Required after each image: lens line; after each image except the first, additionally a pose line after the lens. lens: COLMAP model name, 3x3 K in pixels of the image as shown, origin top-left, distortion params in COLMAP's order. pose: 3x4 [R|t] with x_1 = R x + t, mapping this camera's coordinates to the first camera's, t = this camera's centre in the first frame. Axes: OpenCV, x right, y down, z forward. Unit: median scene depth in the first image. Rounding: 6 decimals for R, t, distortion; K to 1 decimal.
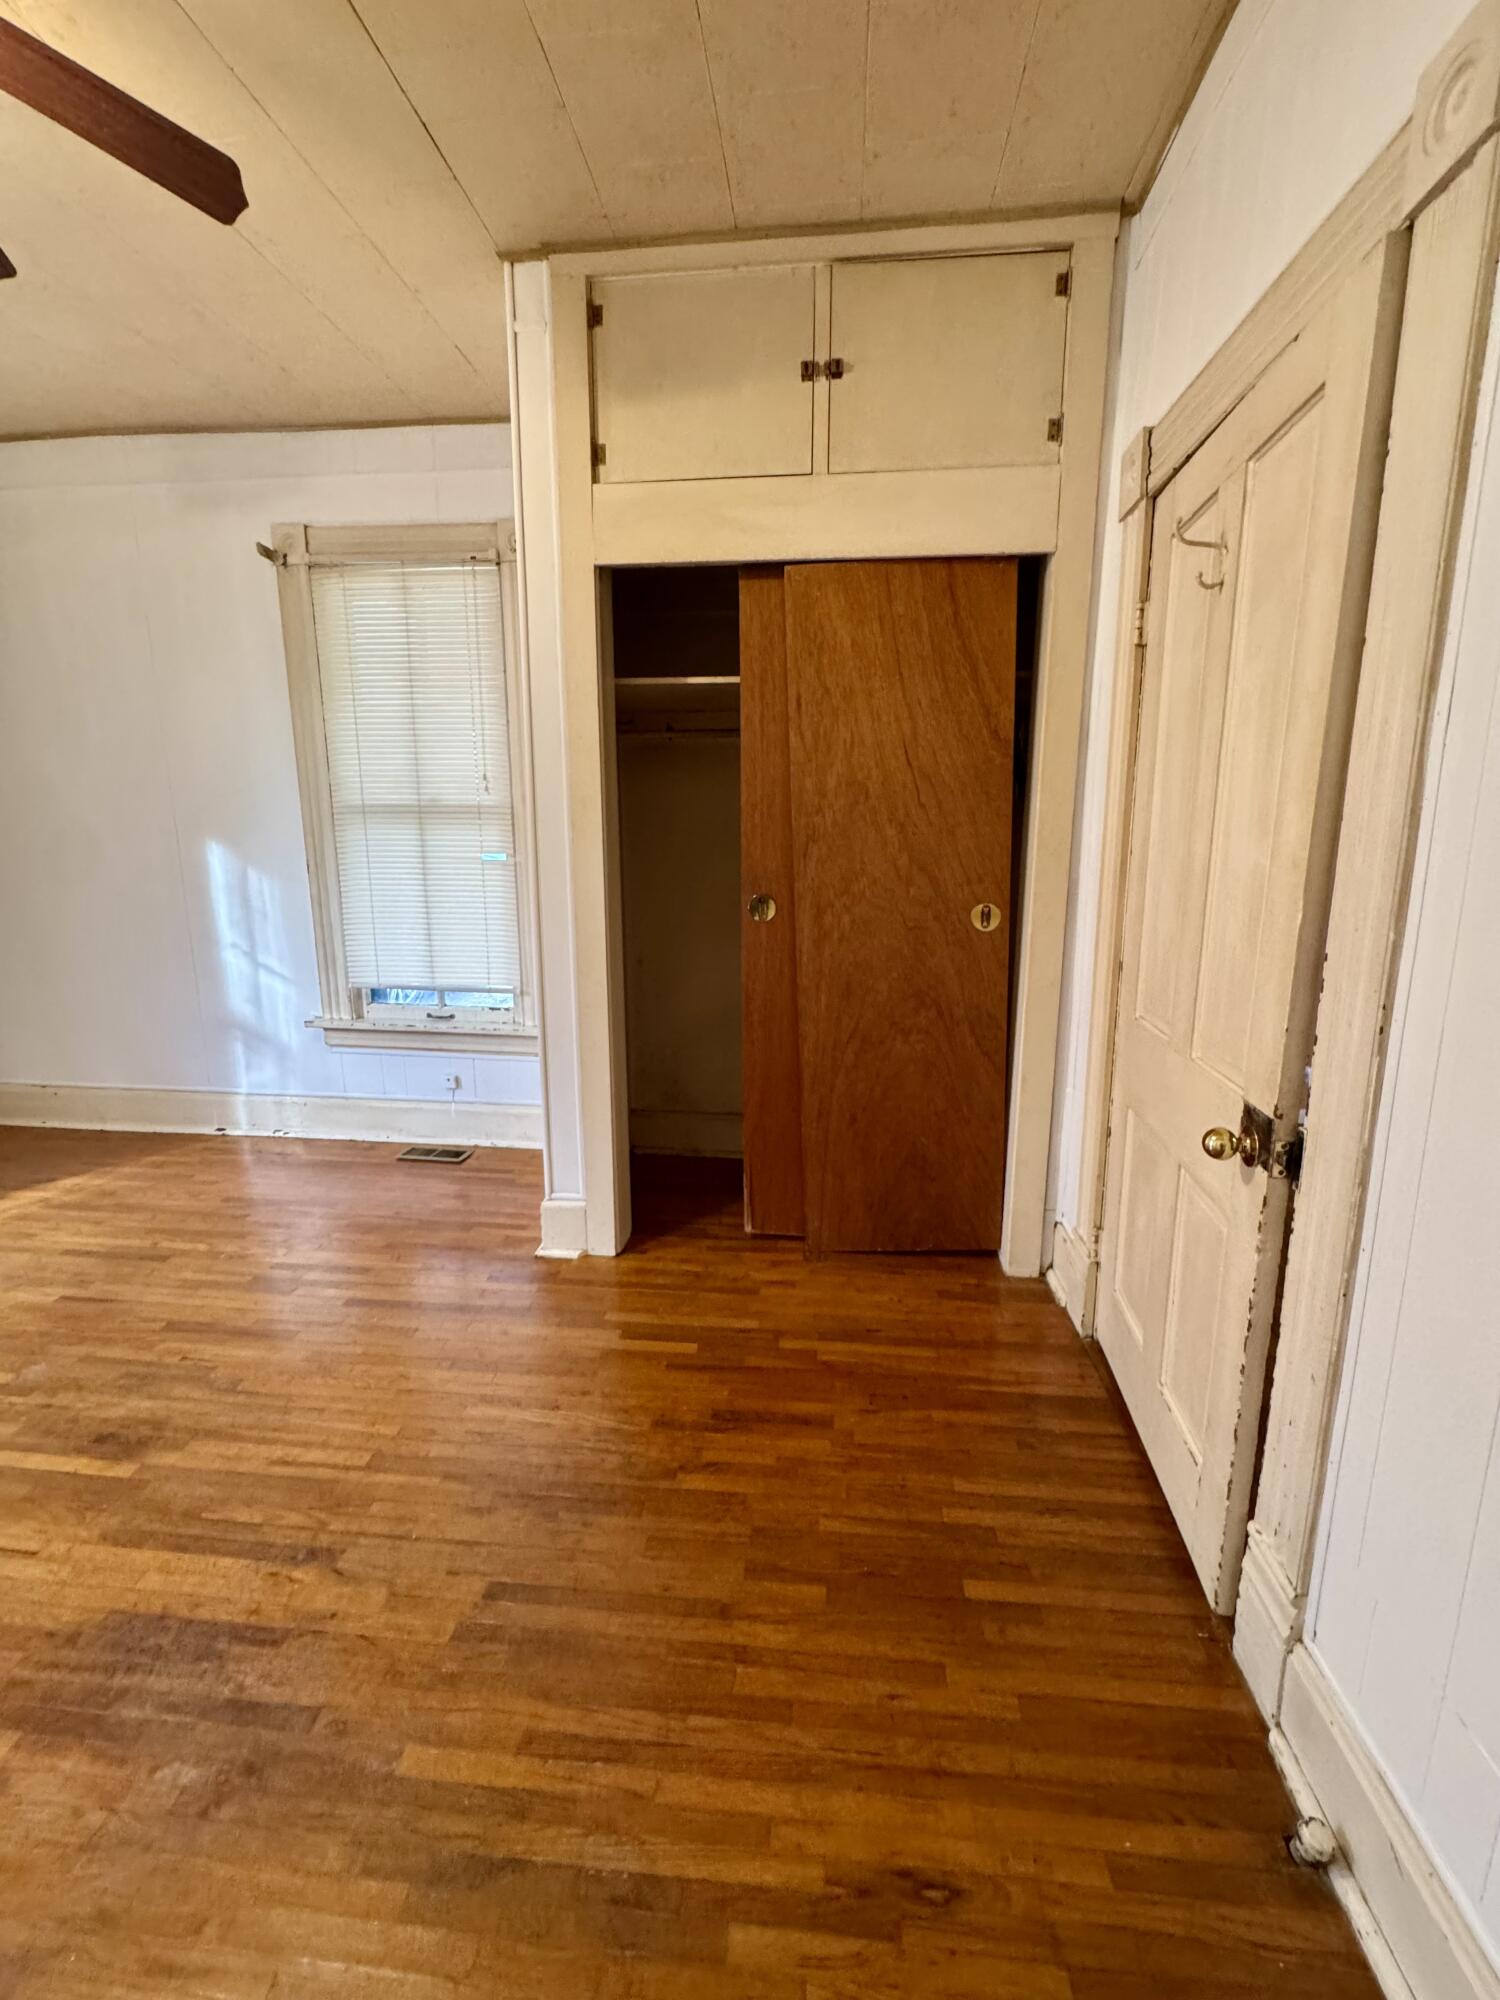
lens RADIAL K [[801.6, 0, 749.6], [0, 801.6, 995.3], [0, 0, 1]] dist [-0.001994, 0.000105]
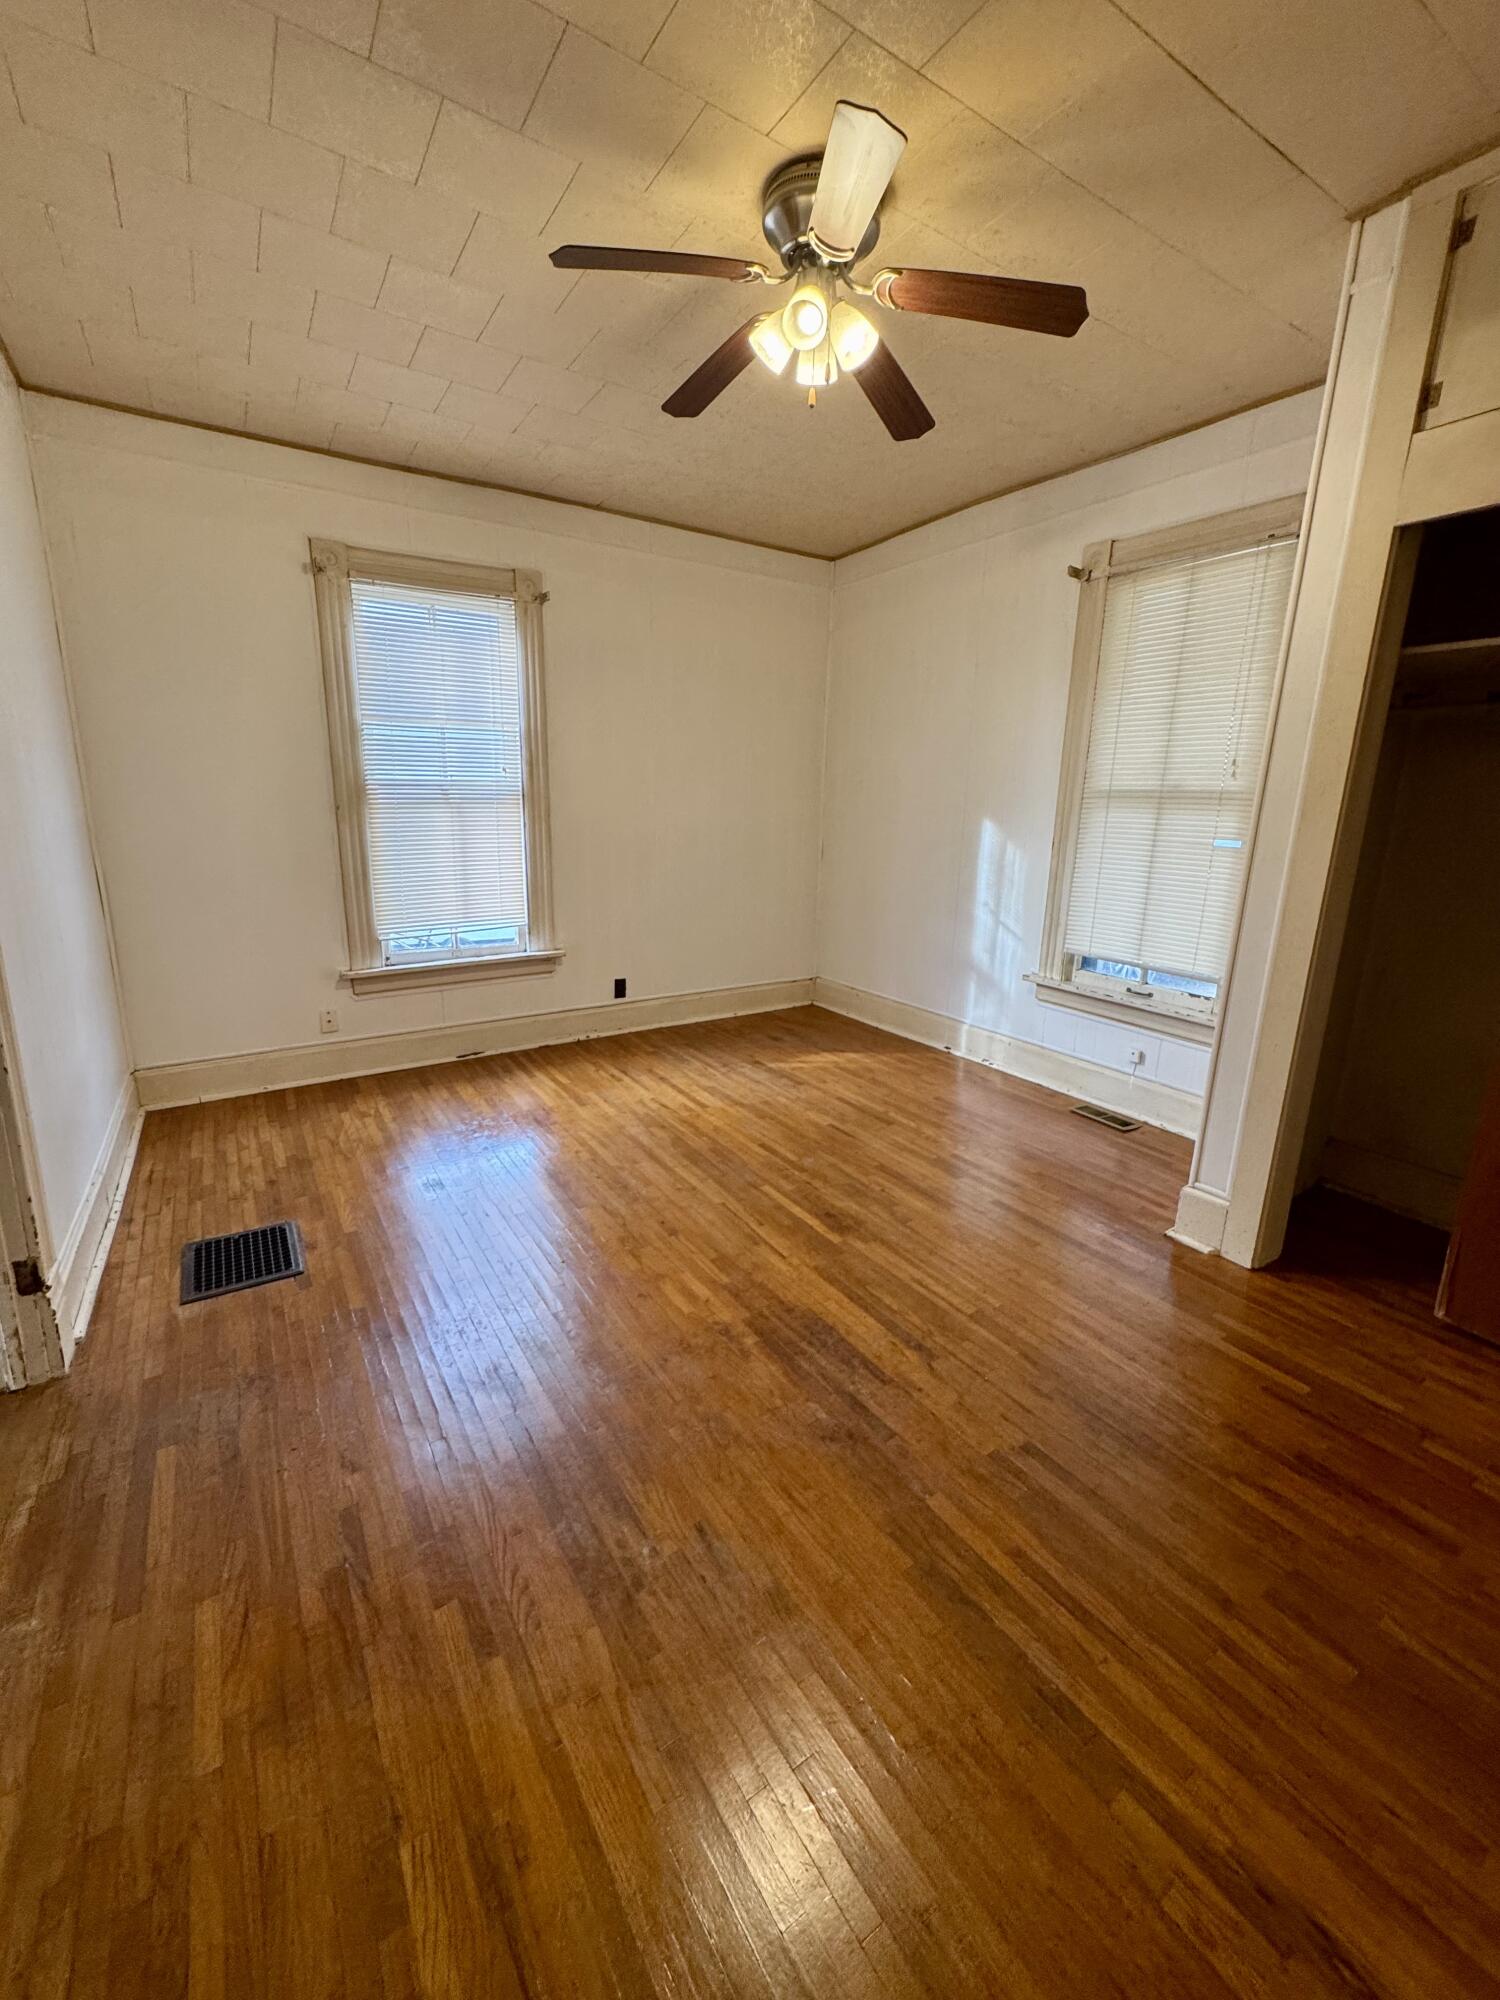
lens RADIAL K [[797.7, 0, 752.6], [0, 797.7, 998.4], [0, 0, 1]] dist [-0.004146, -0.000226]
pose [[0.630317, 0.195955, -0.751201, 0.107280], [-0.174588, 0.978614, 0.108784, 0.011148], [0.756452, 0.062582, 0.651048, -0.082100]]
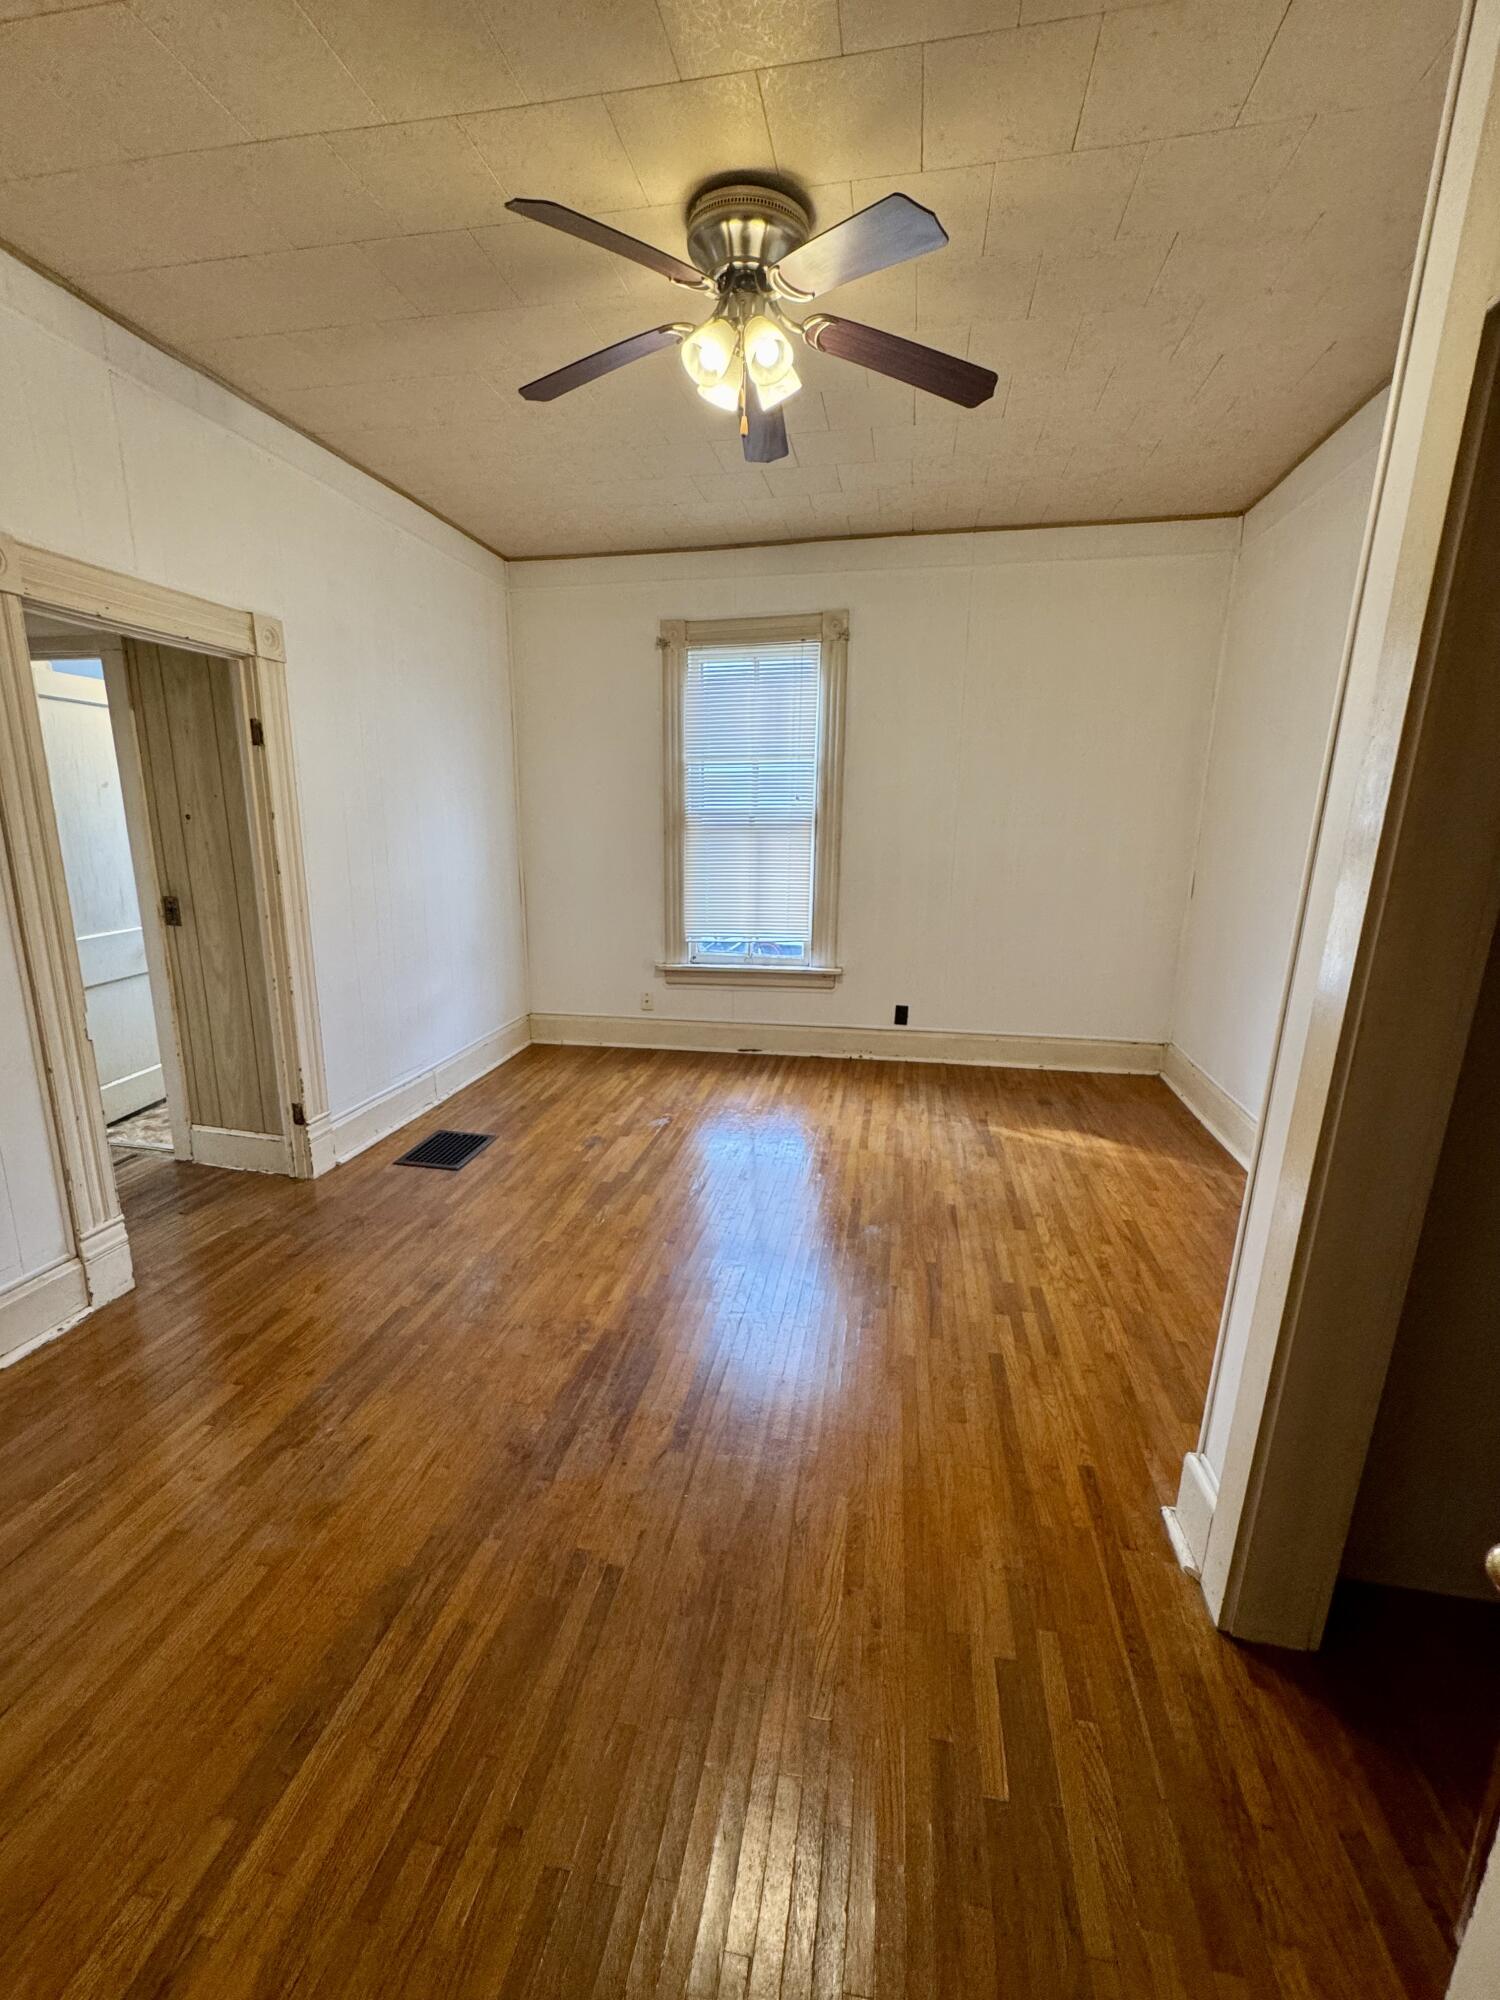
lens RADIAL K [[801.6, 0, 749.6], [0, 801.6, 995.3], [0, 0, 1]] dist [-0.001994, 0.000105]
pose [[-0.080490, 0.229952, -0.969868, 0.306971], [-0.206158, 0.948145, 0.241911, -0.169860], [0.975203, 0.219417, -0.028910, 0.594354]]
